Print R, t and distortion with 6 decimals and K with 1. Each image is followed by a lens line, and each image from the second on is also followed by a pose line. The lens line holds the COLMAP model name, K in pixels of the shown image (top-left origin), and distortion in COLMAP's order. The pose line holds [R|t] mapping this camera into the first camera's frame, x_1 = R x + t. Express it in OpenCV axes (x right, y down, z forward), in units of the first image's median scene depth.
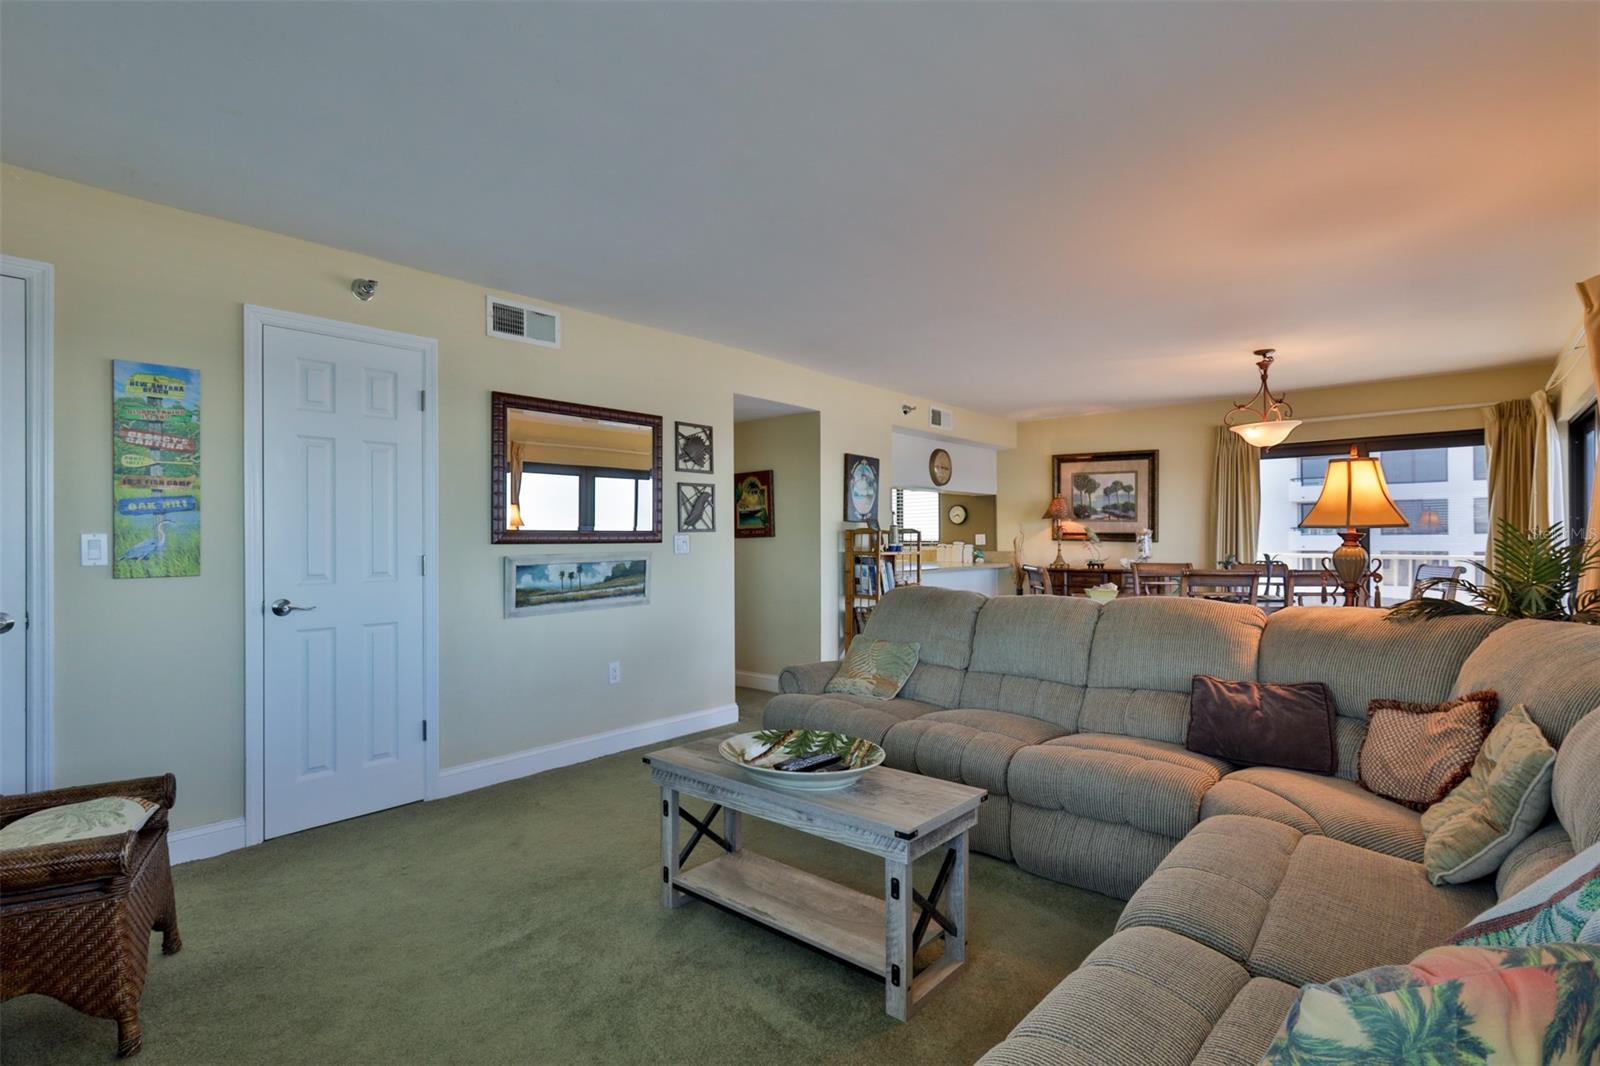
lens RADIAL K [[766.6, 0, 800.8], [0, 766.6, 546.4], [0, 0, 1]] dist [-0.001215, 0.002069]
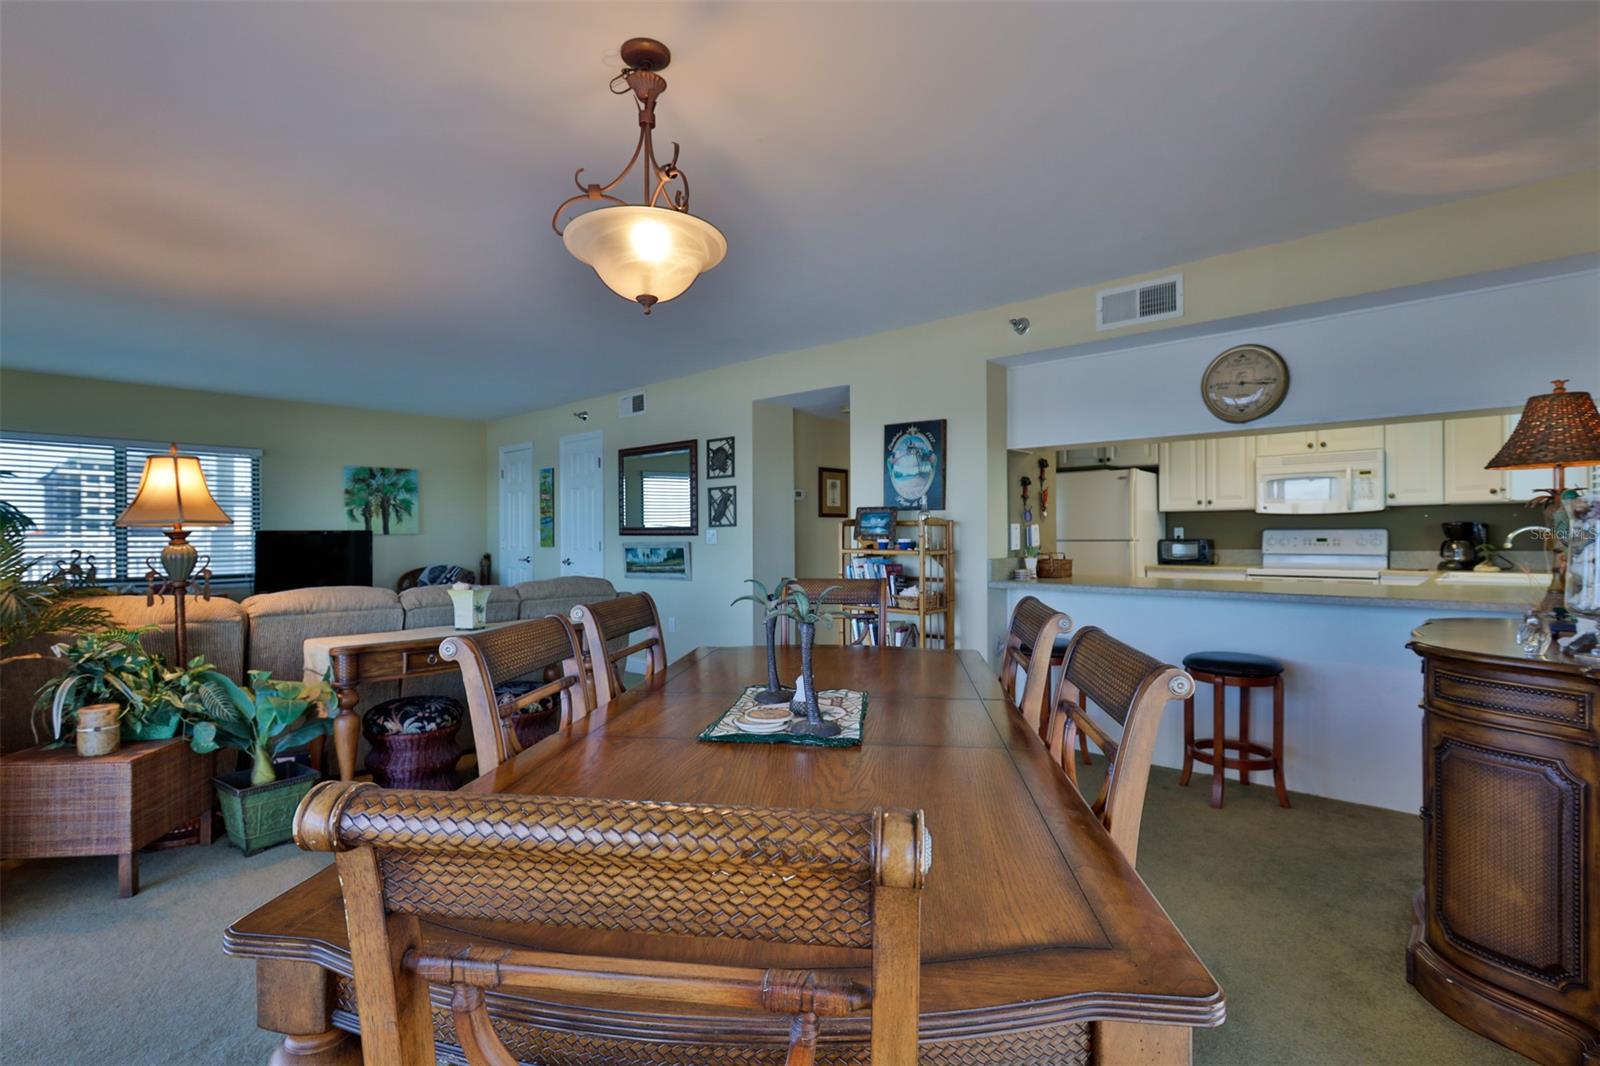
lens RADIAL K [[766.6, 0, 798.2], [0, 766.6, 535.8], [0, 0, 1]] dist [-0.001215, 0.002069]
pose [[-0.053648, 0.008891, -0.998520, 0.865766], [-0.005645, 0.999942, 0.009207, -0.013396], [0.998544, 0.006130, -0.053595, 0.962892]]
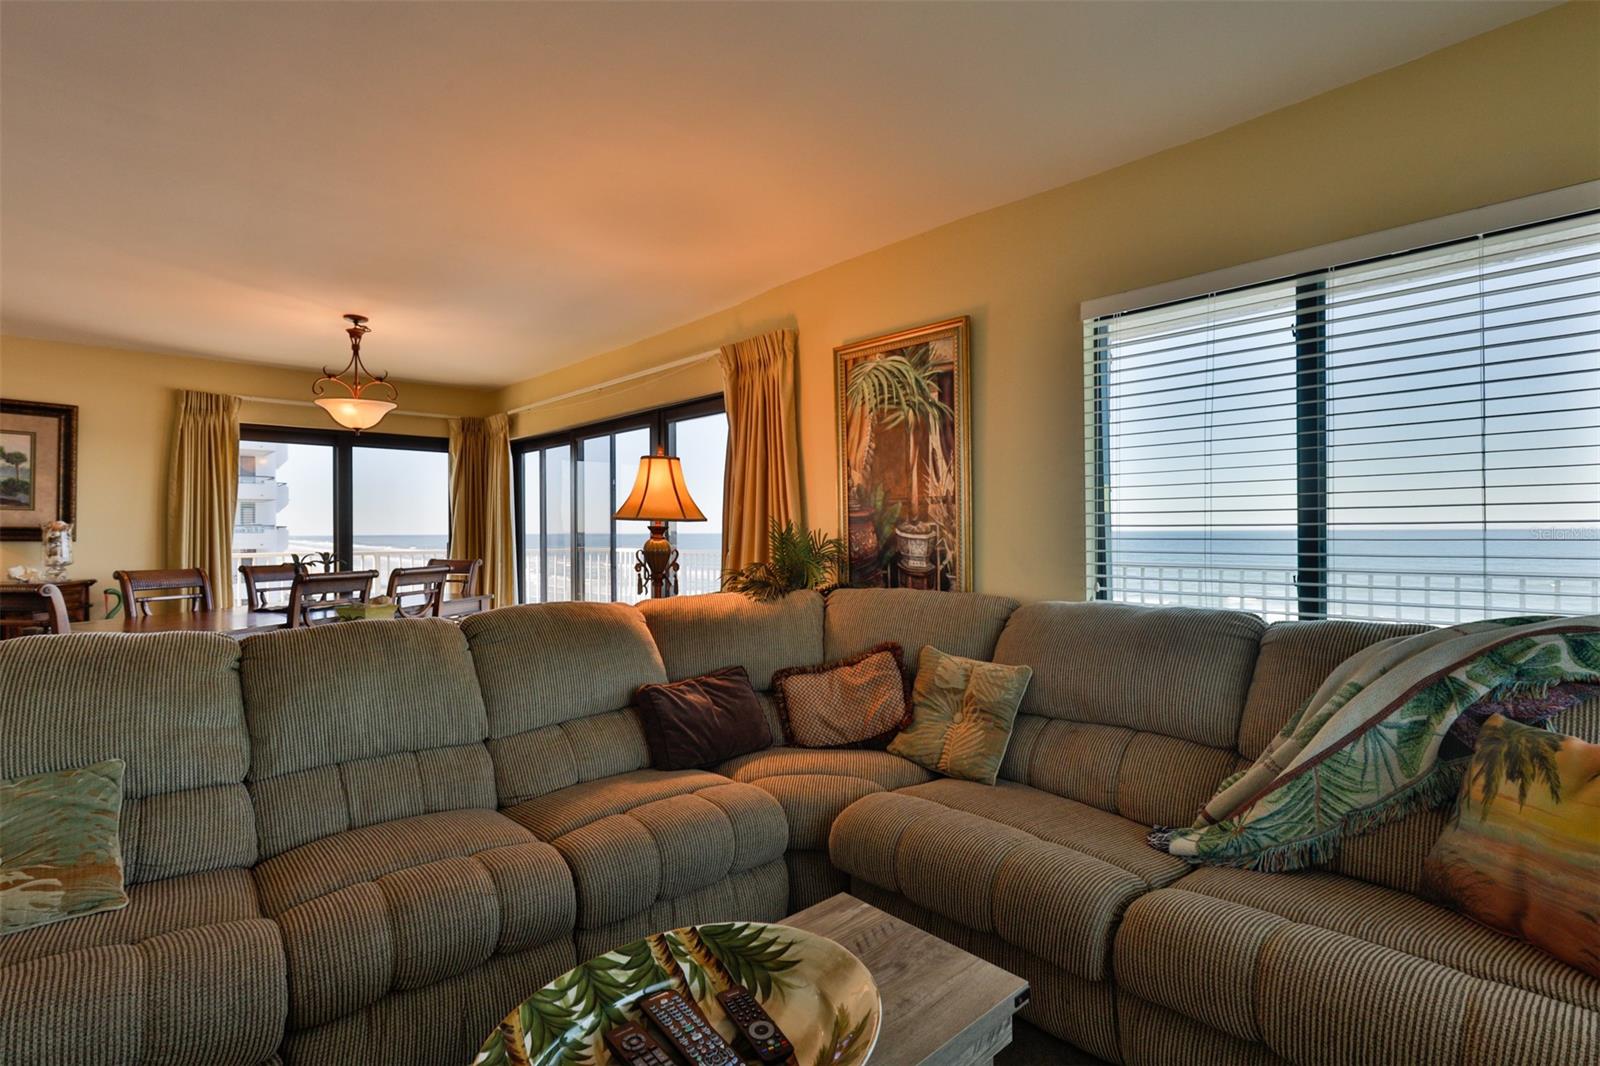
lens RADIAL K [[766.6, 0, 799.8], [0, 766.6, 528.5], [0, 0, 1]] dist [-0.001215, 0.002069]
pose [[0.126780, 0.006329, 0.991911, -0.162855], [0.015951, 0.999837, -0.008418, -0.001140], [-0.991803, 0.016889, 0.126658, 0.346196]]
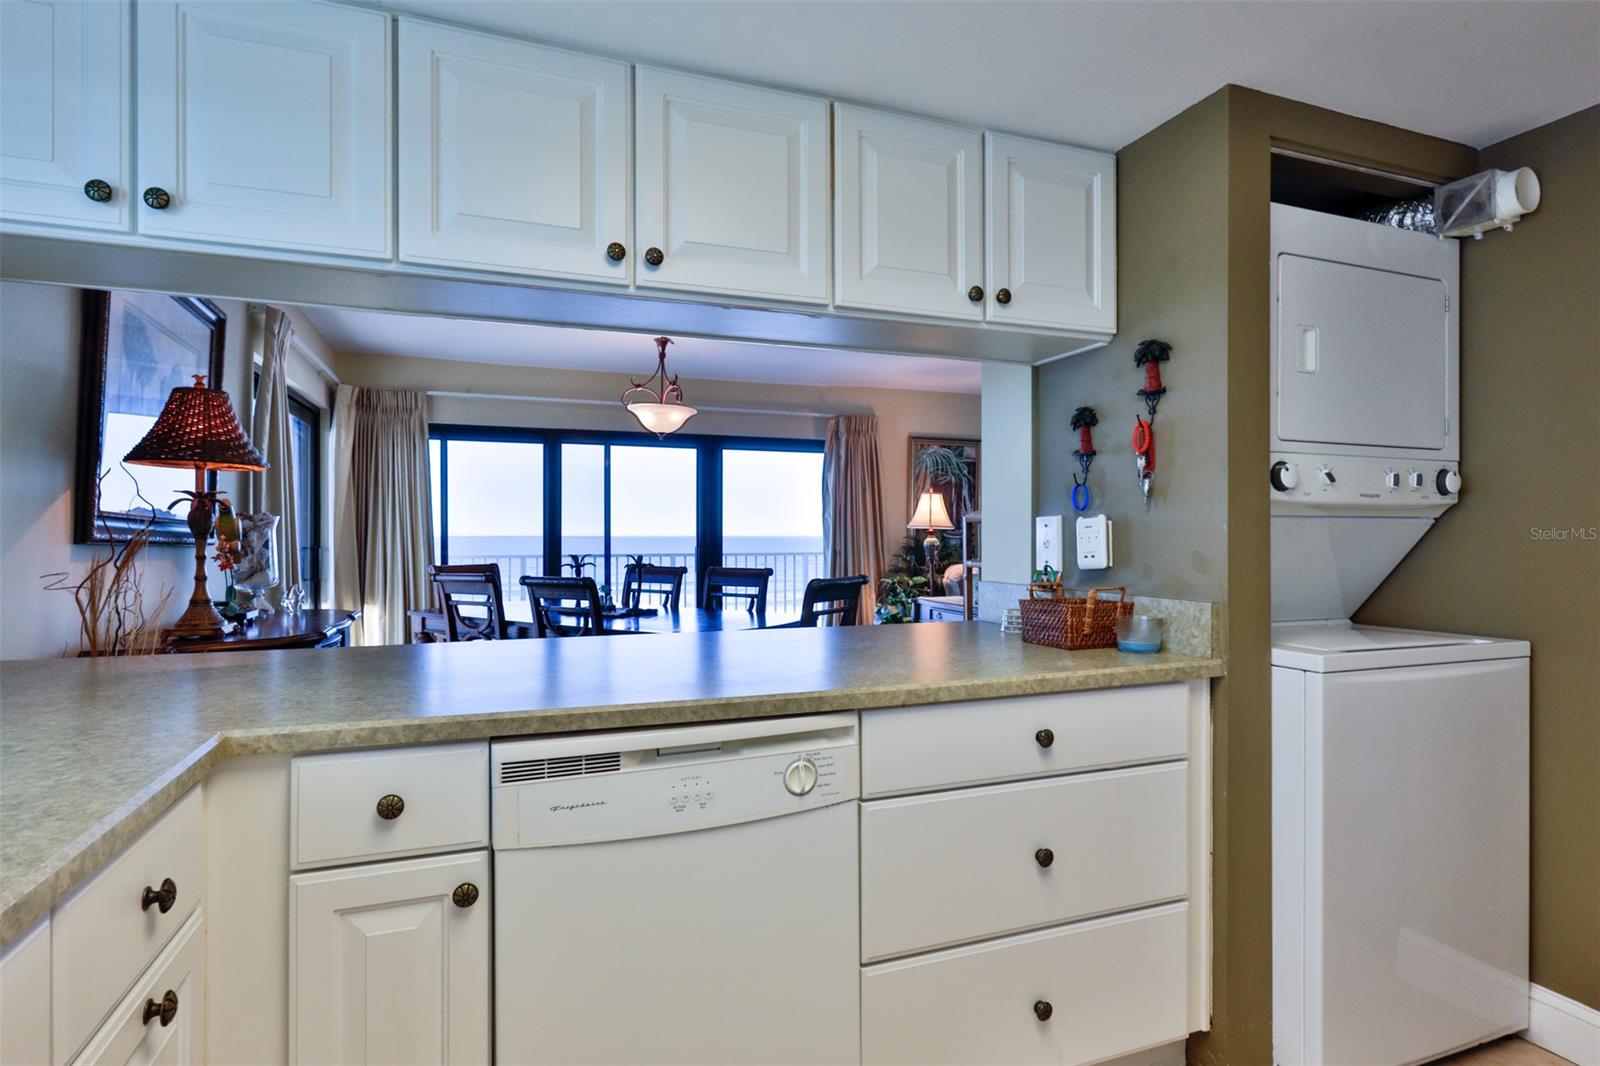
lens RADIAL K [[823.5, 0, 795.7], [0, 823.5, 529.7], [0, 0, 1]] dist [-0.004389, 0.001444]
pose [[-0.873443, 0.008432, 0.486853, 0.002206], [0.010561, 0.999943, 0.001629, -0.014653], [-0.486811, 0.006564, -0.873483, 1.538060]]
